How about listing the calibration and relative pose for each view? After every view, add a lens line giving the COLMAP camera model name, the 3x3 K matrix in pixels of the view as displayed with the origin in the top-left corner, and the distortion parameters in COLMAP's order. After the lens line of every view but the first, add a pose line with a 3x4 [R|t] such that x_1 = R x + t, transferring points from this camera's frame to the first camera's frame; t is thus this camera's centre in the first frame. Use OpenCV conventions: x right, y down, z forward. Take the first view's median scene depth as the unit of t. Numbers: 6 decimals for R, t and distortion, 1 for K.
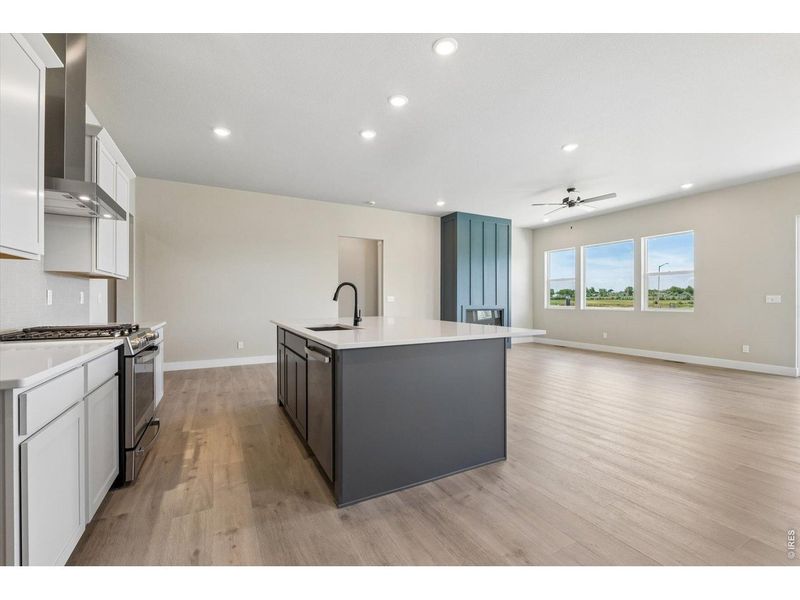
lens RADIAL K [[349.5, 0, 399.8], [0, 349.5, 299.3], [0, 0, 1]] dist [-0.002490, 0.000114]
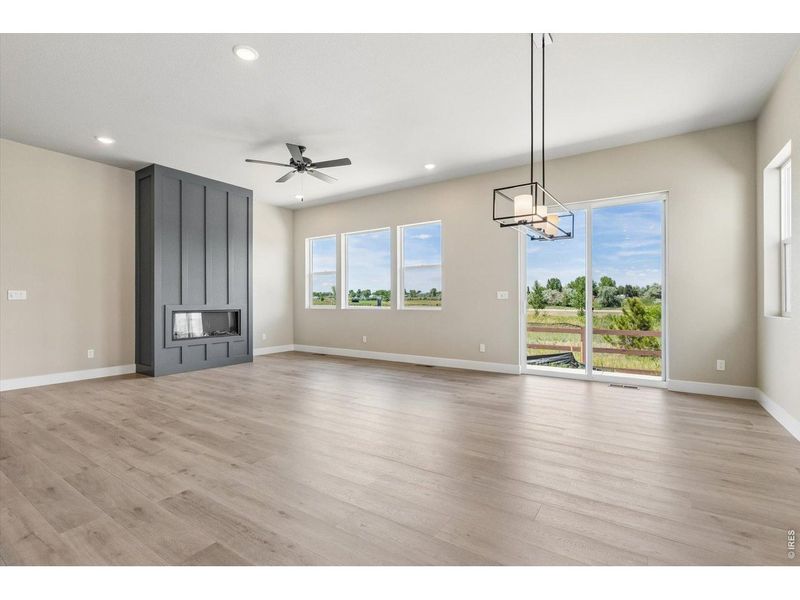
lens RADIAL K [[373.5, 0, 404.1], [0, 373.5, 301.9], [0, 0, 1]] dist [-0.000707, -0.000370]
pose [[0.881086, -0.004357, 0.472936, 0.225187], [0.002430, 0.999986, 0.004687, 0.008049], [-0.472950, -0.002981, 0.881084, 0.141404]]
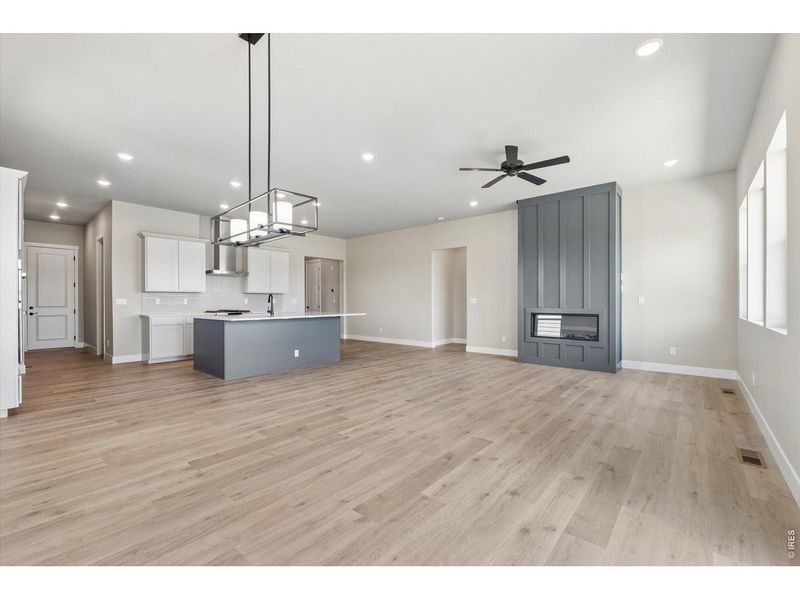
lens RADIAL K [[349.5, 0, 400.0], [0, 349.5, 301.0], [0, 0, 1]] dist [-0.002490, 0.000114]
pose [[0.352004, -0.001676, -0.935997, 0.799478], [0.002973, 0.999995, -0.000673, -0.000282], [0.935994, -0.002546, 0.352007, 0.383110]]
